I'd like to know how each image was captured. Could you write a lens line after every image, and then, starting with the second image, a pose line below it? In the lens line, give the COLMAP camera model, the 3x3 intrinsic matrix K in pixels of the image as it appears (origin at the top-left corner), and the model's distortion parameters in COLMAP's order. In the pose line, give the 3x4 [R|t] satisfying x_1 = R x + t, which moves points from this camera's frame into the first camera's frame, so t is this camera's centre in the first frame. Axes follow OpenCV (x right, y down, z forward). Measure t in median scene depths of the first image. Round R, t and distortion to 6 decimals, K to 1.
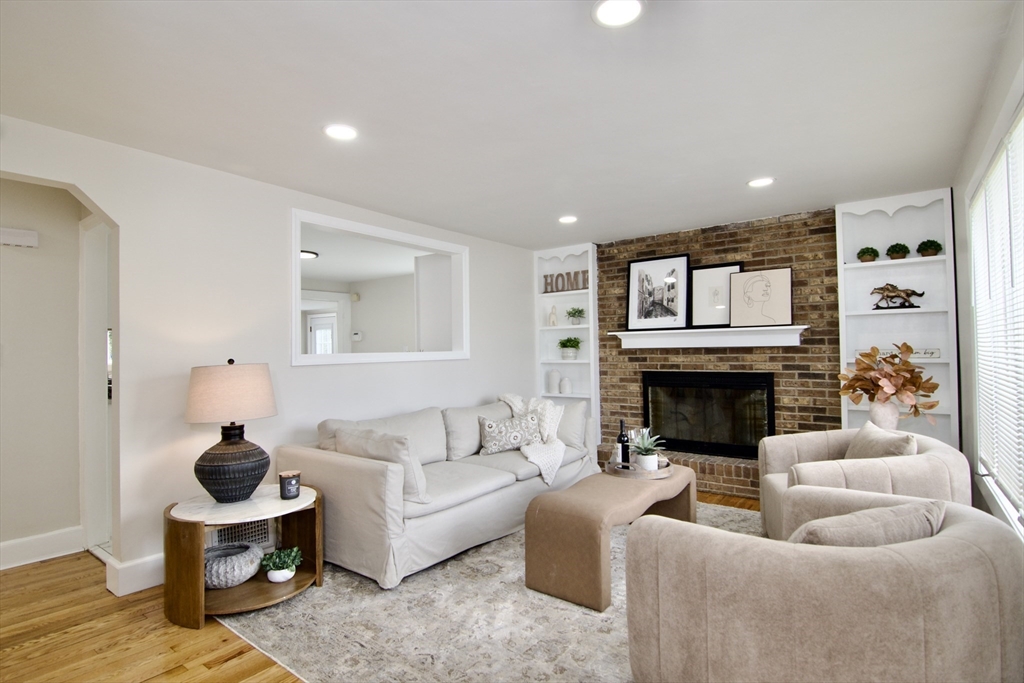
lens RADIAL K [[500.6, 0, 512.0], [0, 500.6, 341.5], [0, 0, 1]] dist [-0.001662, -0.011055]
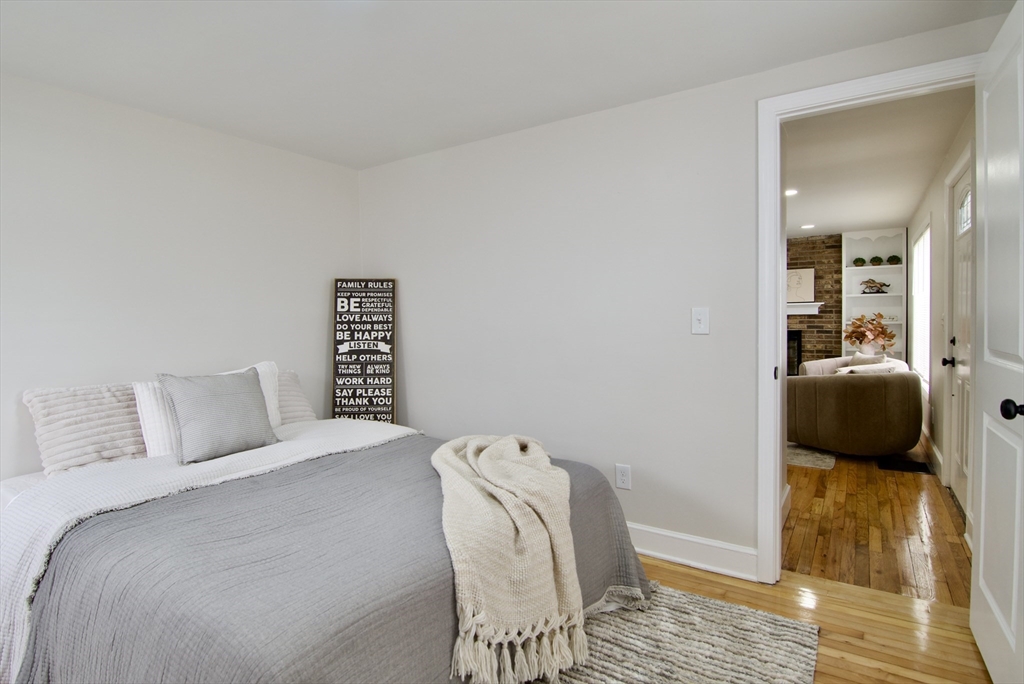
lens RADIAL K [[500.6, 0, 512.0], [0, 500.6, 342.0], [0, 0, 1]] dist [-0.001662, -0.011055]
pose [[0.998003, -0.004016, 0.063039, -0.600490], [0.000293, 0.998261, 0.058956, 0.002029], [-0.063166, -0.058820, 0.996268, -0.666600]]
